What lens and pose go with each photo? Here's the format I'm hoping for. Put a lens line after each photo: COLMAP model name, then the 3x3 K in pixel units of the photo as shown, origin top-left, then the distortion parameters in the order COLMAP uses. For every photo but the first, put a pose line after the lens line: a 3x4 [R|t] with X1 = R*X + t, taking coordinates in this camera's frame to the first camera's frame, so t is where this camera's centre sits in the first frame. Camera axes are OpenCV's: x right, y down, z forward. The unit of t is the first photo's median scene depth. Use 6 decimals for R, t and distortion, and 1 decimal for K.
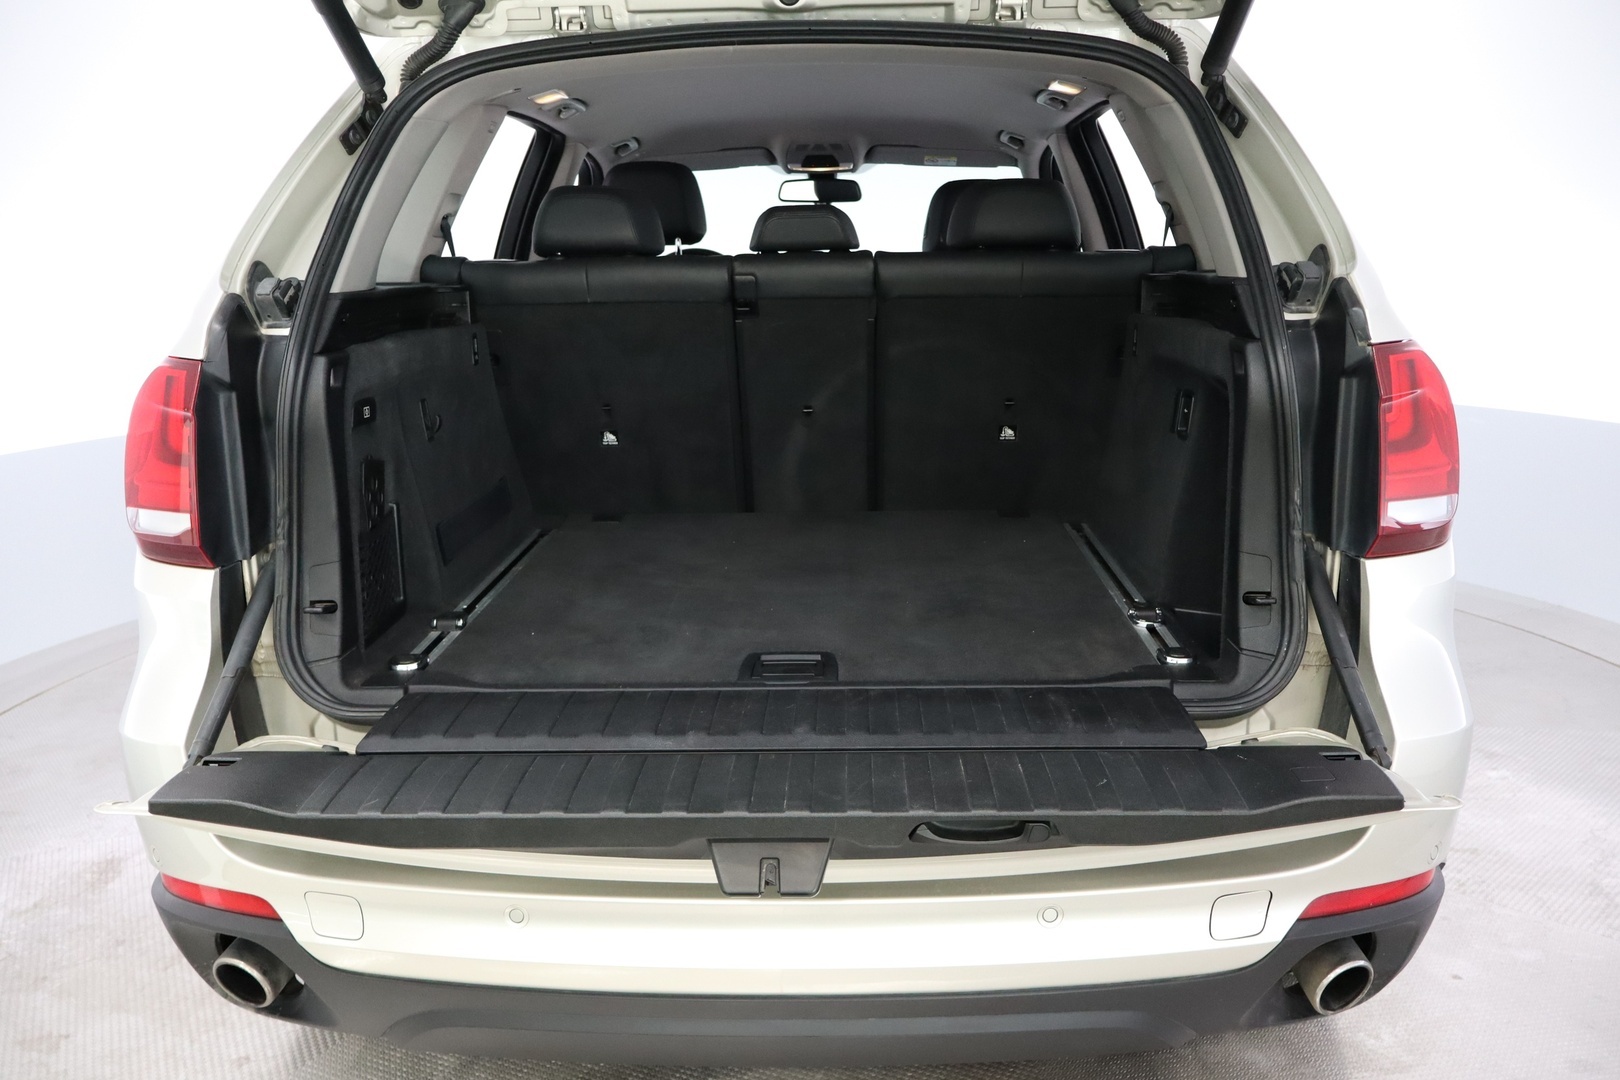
lens RADIAL K [[1362.9, 0, 809.9], [0, 1362.9, 539.0], [0, 0, 1]] dist [0.001607, 0.006833]
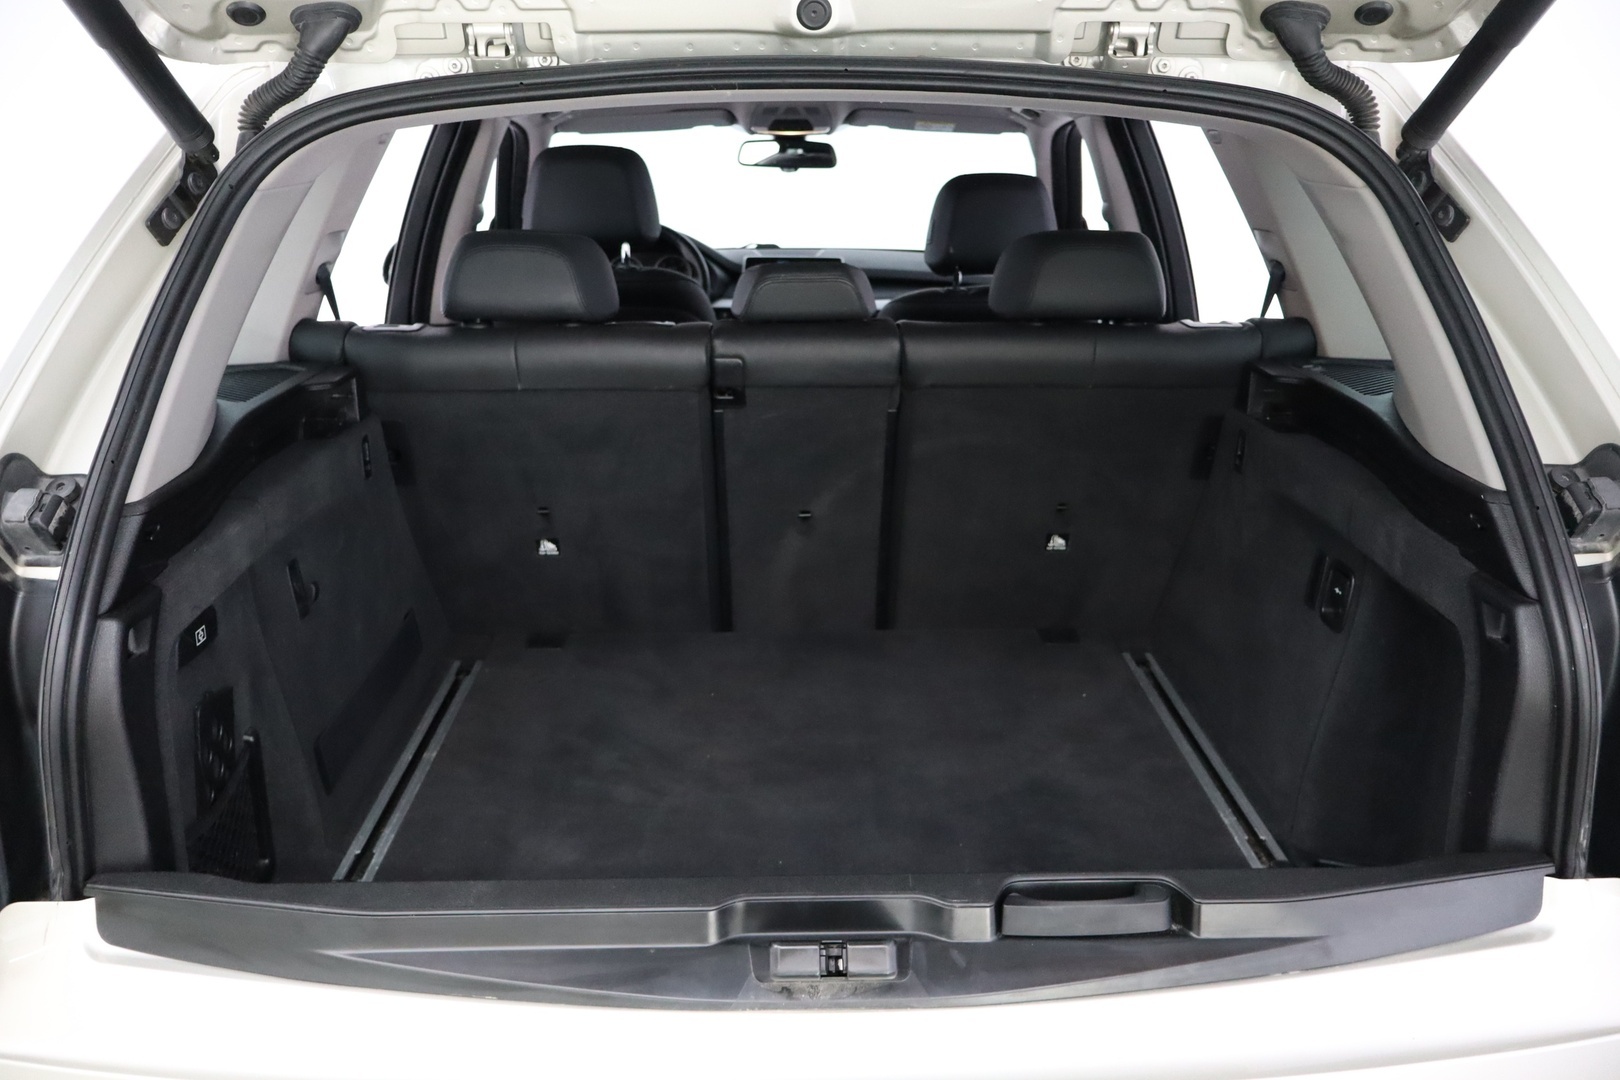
lens RADIAL K [[1362.9, 0, 810.3], [0, 1362.9, 541.2], [0, 0, 1]] dist [0.001607, 0.006833]
pose [[0.998387, -0.001296, 0.056758, -0.055181], [-0.003861, 0.995875, 0.090659, -0.194325], [-0.056641, -0.090731, 0.994263, 0.290797]]
